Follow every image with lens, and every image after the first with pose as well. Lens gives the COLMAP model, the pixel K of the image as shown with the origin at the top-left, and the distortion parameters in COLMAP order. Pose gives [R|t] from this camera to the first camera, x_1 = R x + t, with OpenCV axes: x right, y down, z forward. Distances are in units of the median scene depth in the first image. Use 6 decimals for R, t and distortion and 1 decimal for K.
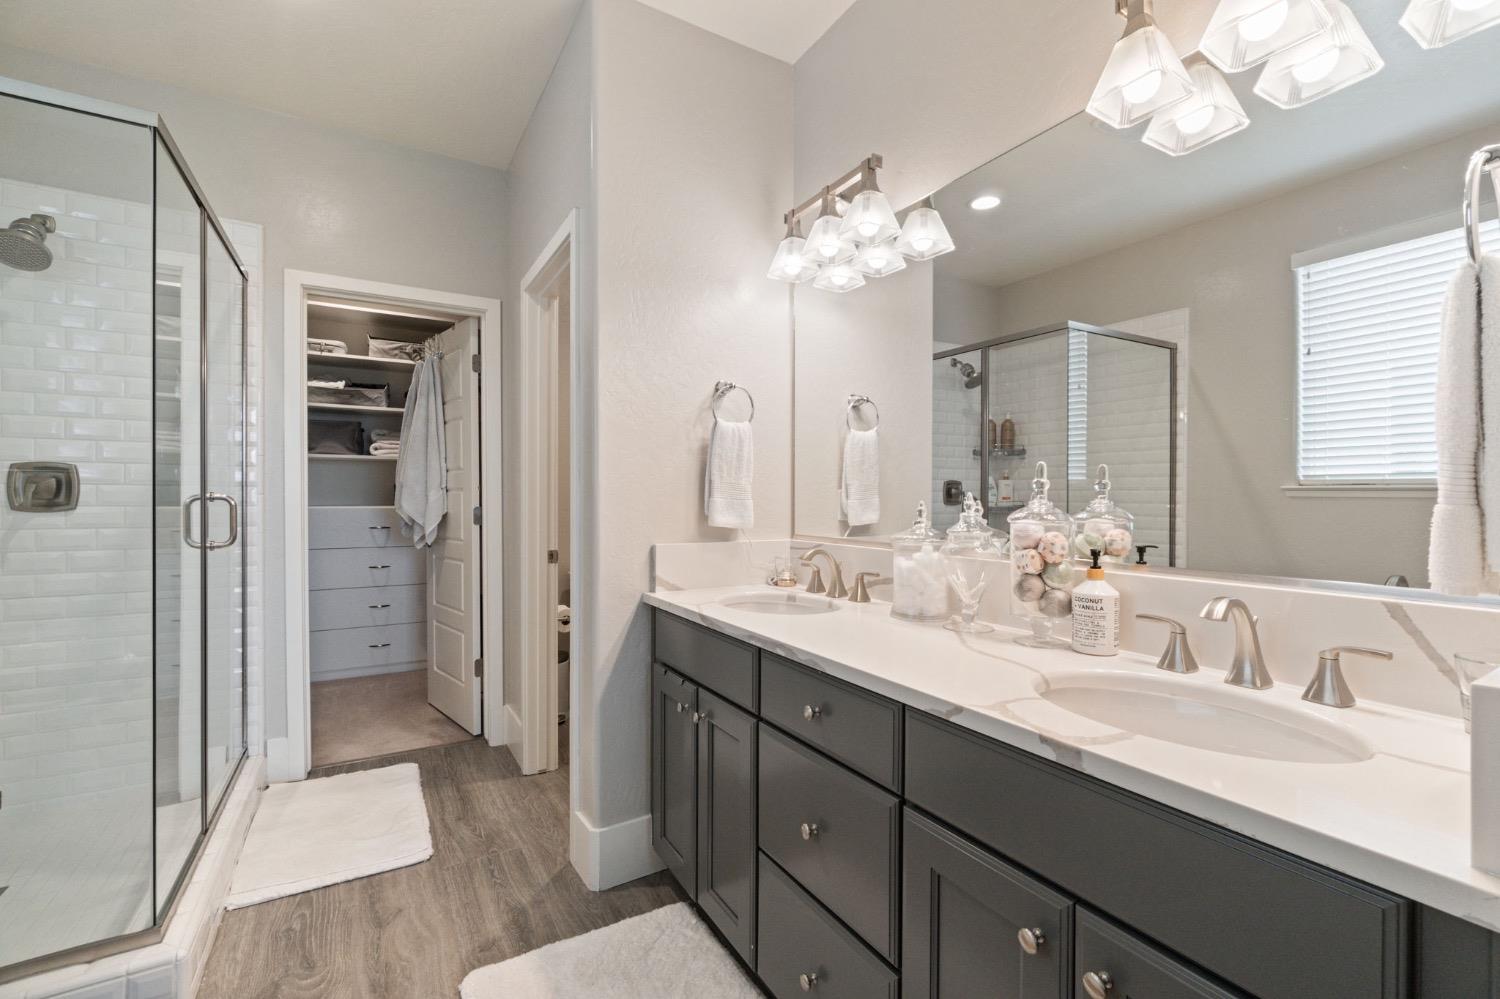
lens RADIAL K [[656.4, 0, 770.6], [0, 656.4, 503.9], [0, 0, 1]] dist [-0.000139, -0.000885]
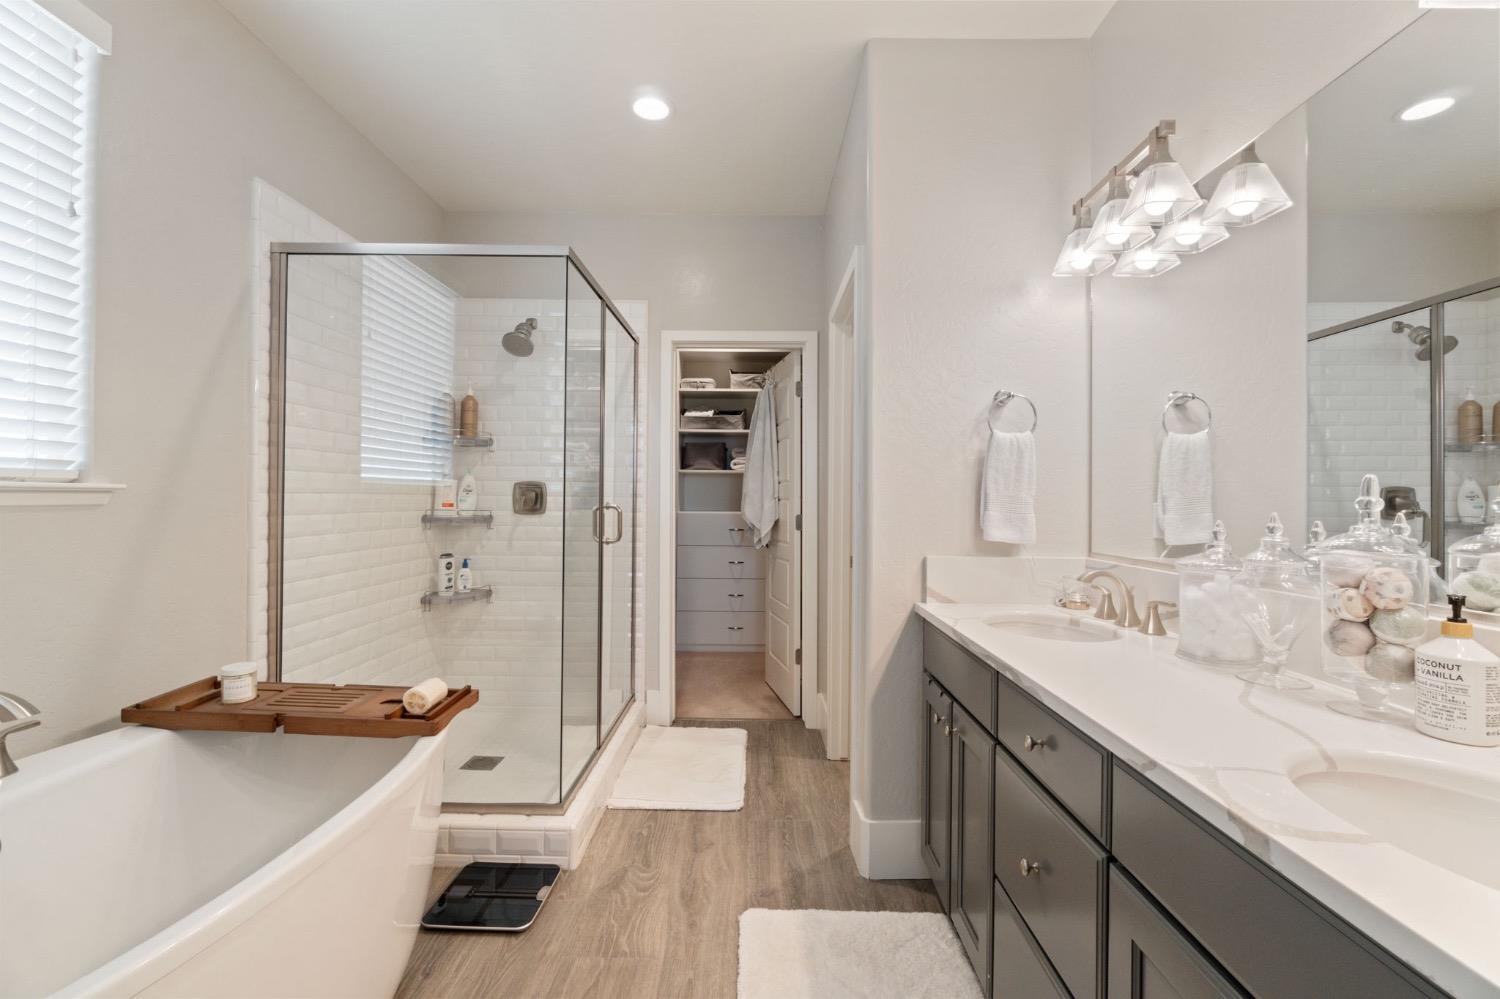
lens RADIAL K [[655.9, 0, 750.0], [0, 655.9, 499.5], [0, 0, 1]] dist [-0.000572, 0.000163]
pose [[0.849963, 0.003766, -0.526829, 0.124606], [-0.011858, 0.999858, -0.011984, -0.010908], [0.526709, 0.016433, 0.849887, -0.016747]]
